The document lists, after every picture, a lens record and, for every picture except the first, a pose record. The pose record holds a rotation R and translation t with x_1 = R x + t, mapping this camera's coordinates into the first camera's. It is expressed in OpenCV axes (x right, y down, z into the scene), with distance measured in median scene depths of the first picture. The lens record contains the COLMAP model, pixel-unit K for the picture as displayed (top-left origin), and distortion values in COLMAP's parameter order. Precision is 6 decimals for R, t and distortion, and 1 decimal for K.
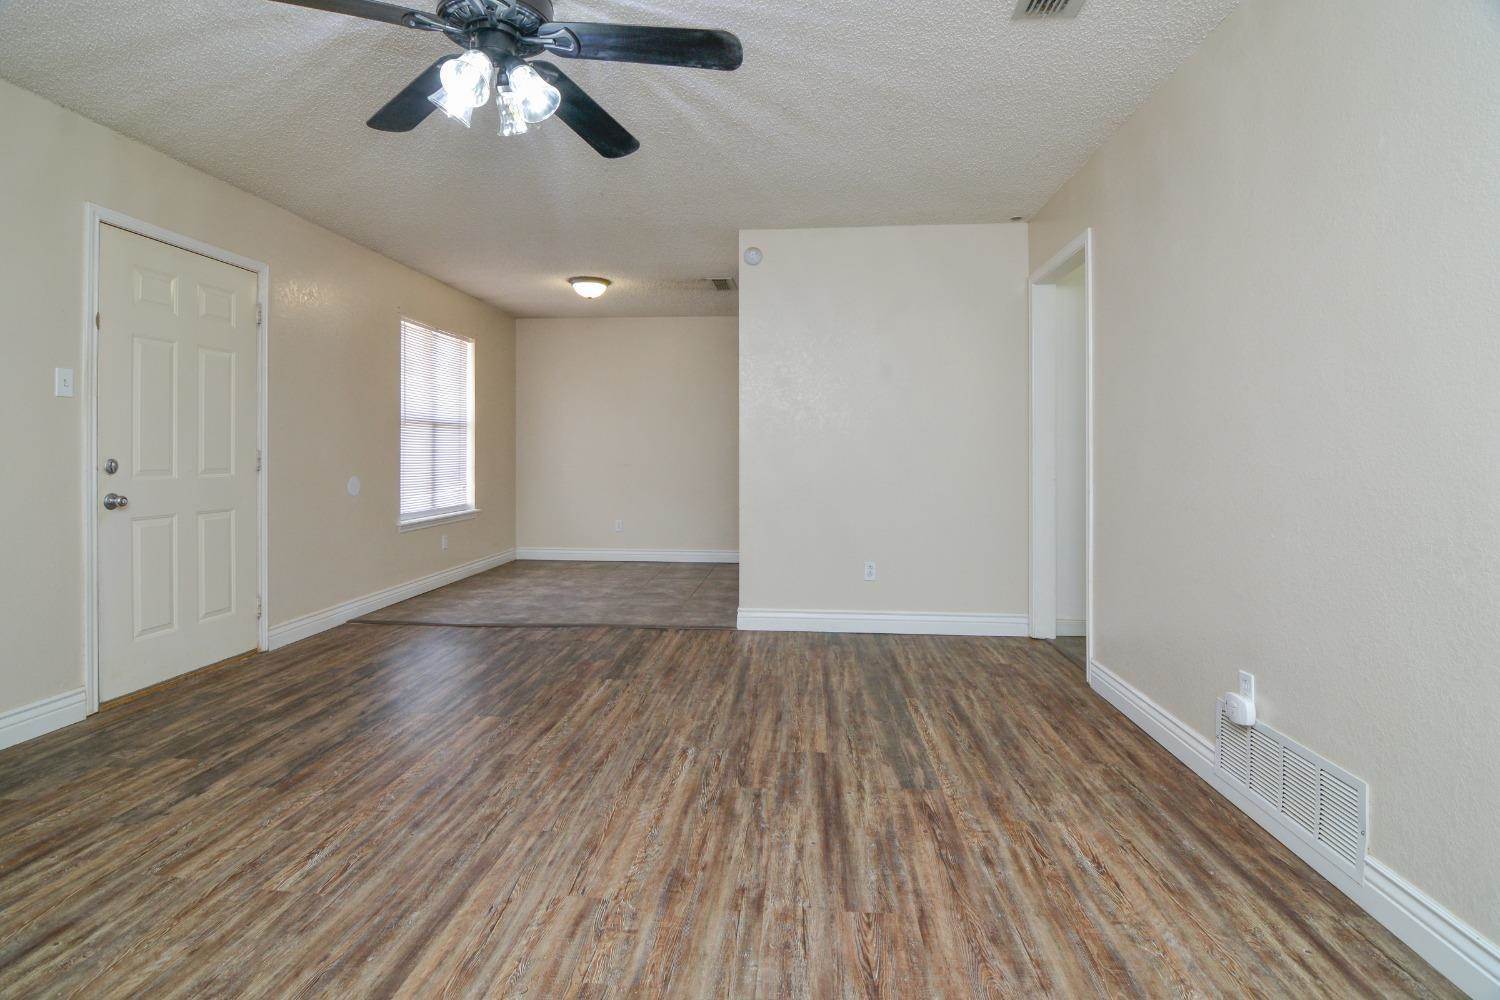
lens RADIAL K [[735.3, 0, 743.1], [0, 735.3, 455.7], [0, 0, 1]] dist [-0.005119, -0.010616]
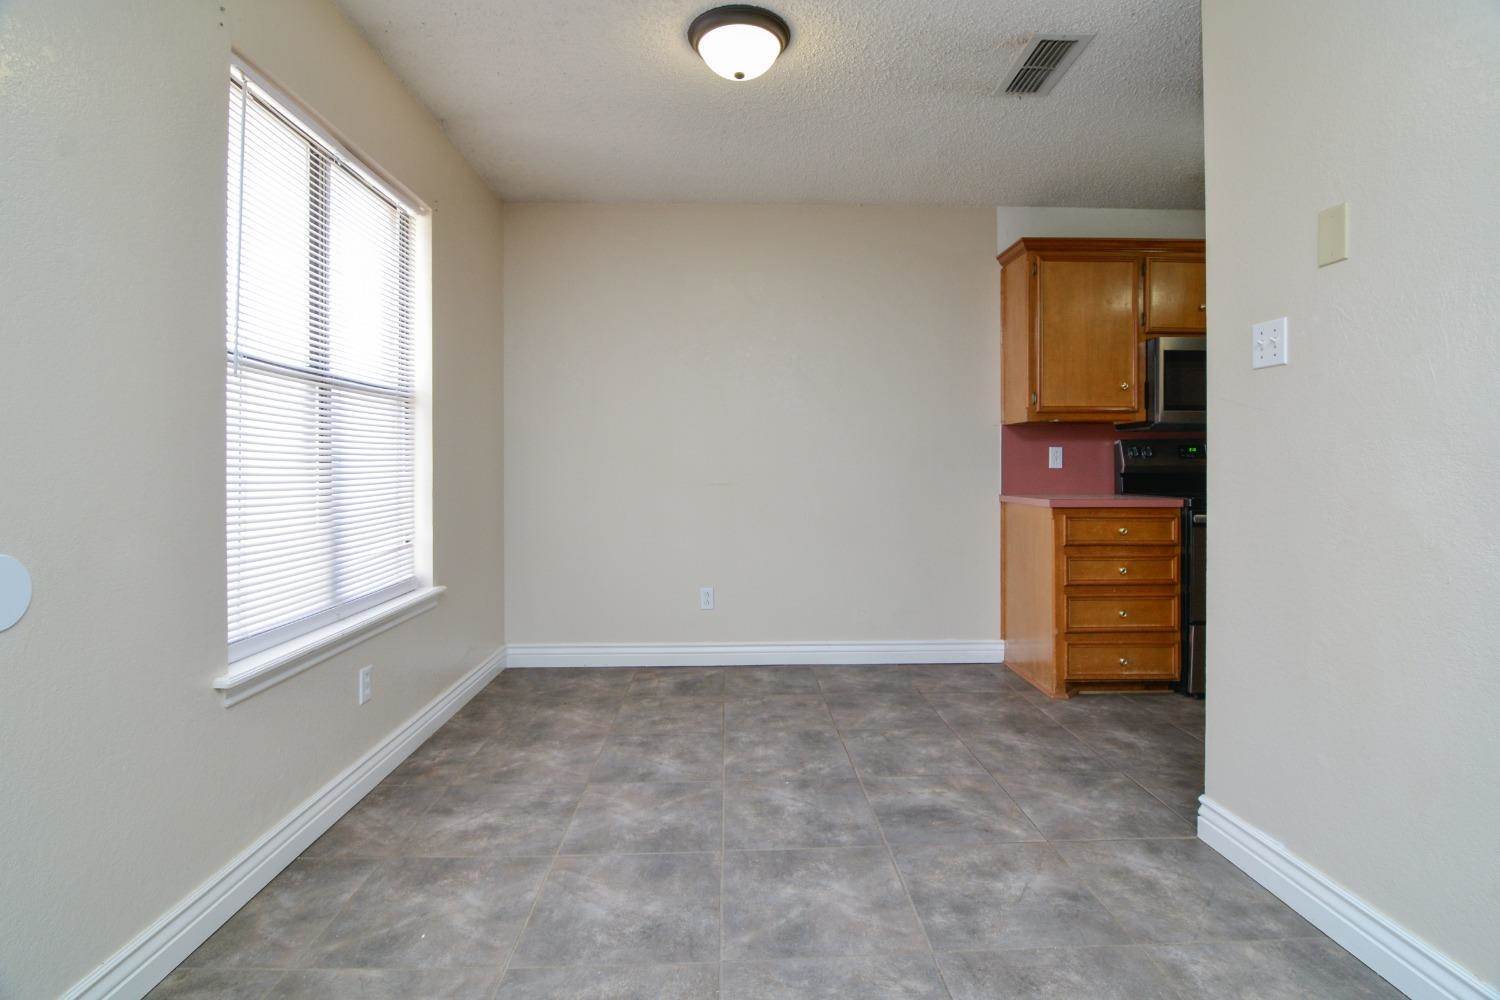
lens RADIAL K [[728.7, 0, 745.7], [0, 728.7, 480.7], [0, 0, 1]] dist [-0.004200, -0.013642]
pose [[0.994153, 0.001964, 0.107962, -0.583168], [-0.003653, 0.999874, 0.015450, 0.002870], [-0.107918, -0.015754, 0.994035, 1.402514]]
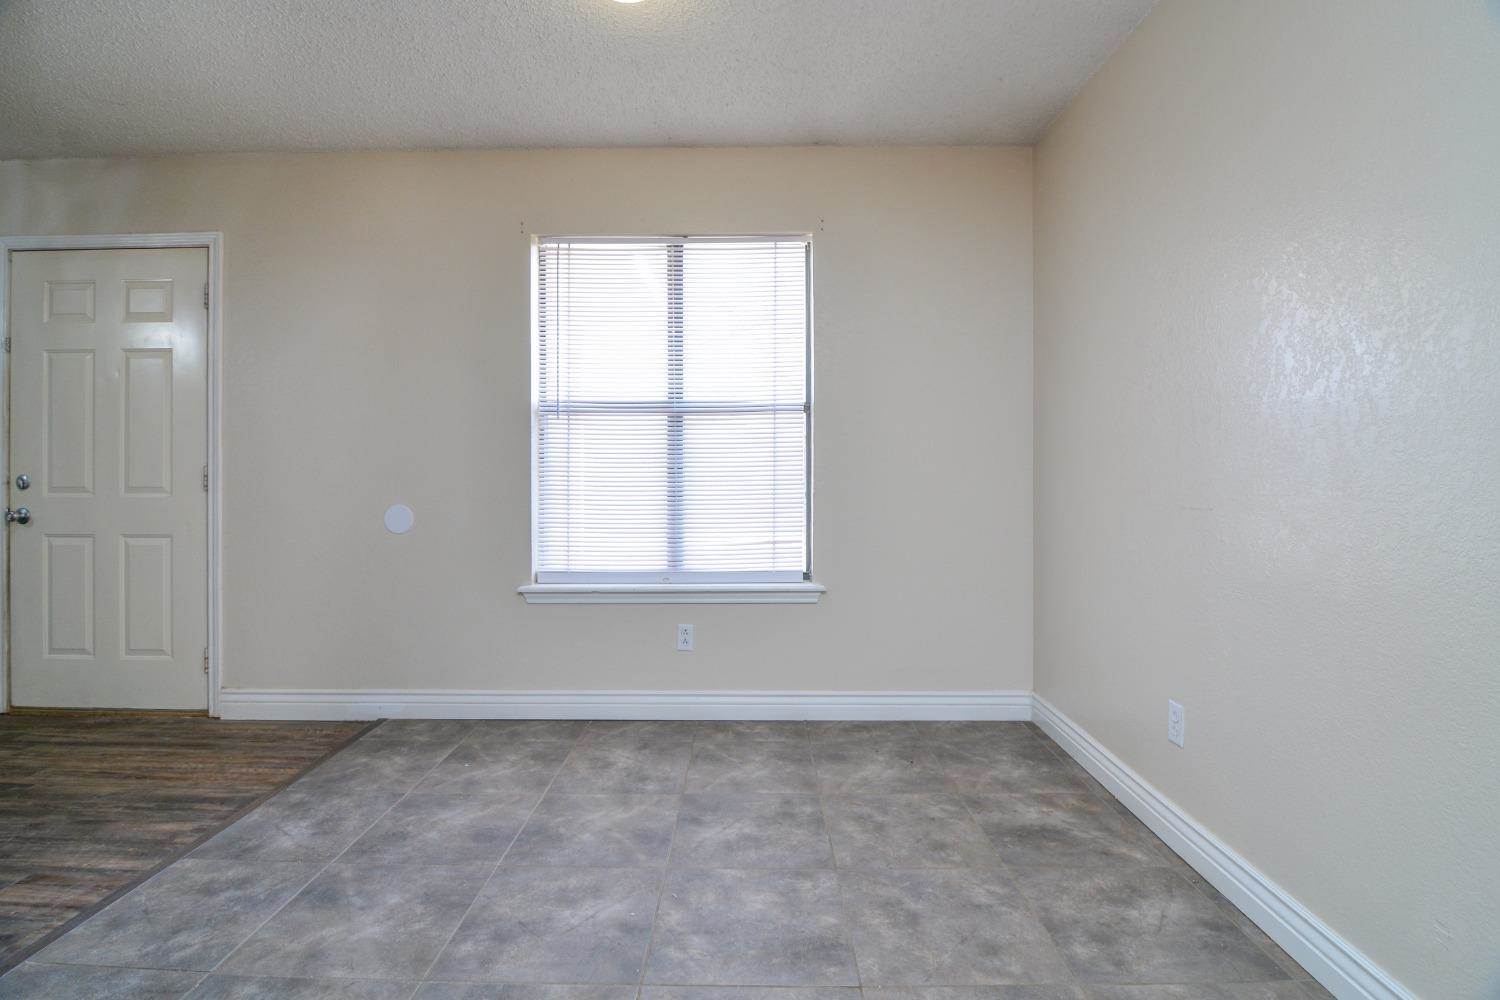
lens RADIAL K [[737.4, 0, 754.4], [0, 737.4, 449.2], [0, 0, 1]] dist [-0.003715, -0.009502]
pose [[0.067515, -0.021779, -0.997481, 0.298959], [0.001847, 0.999763, -0.021704, -0.009571], [0.997717, -0.000377, 0.067539, 2.417558]]
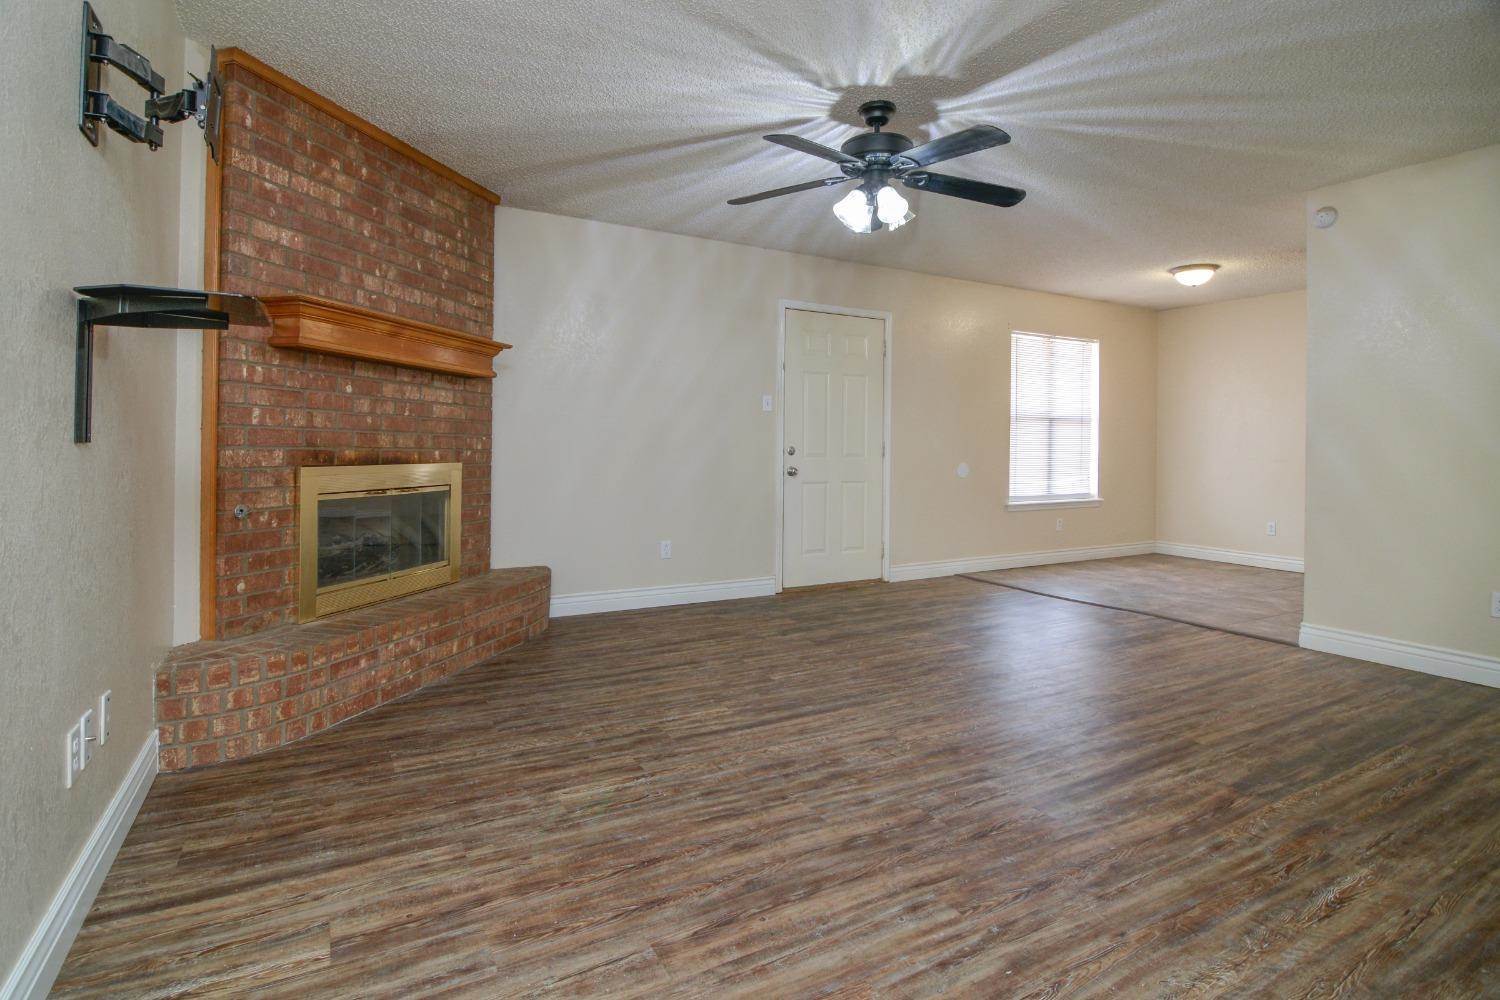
lens RADIAL K [[735.3, 0, 743.1], [0, 735.3, 455.7], [0, 0, 1]] dist [-0.005119, -0.010616]
pose [[0.561180, 0.014827, -0.827561, 0.602886], [-0.009408, 0.999889, 0.011535, 0.008705], [0.827640, 0.001313, 0.561258, -0.074416]]
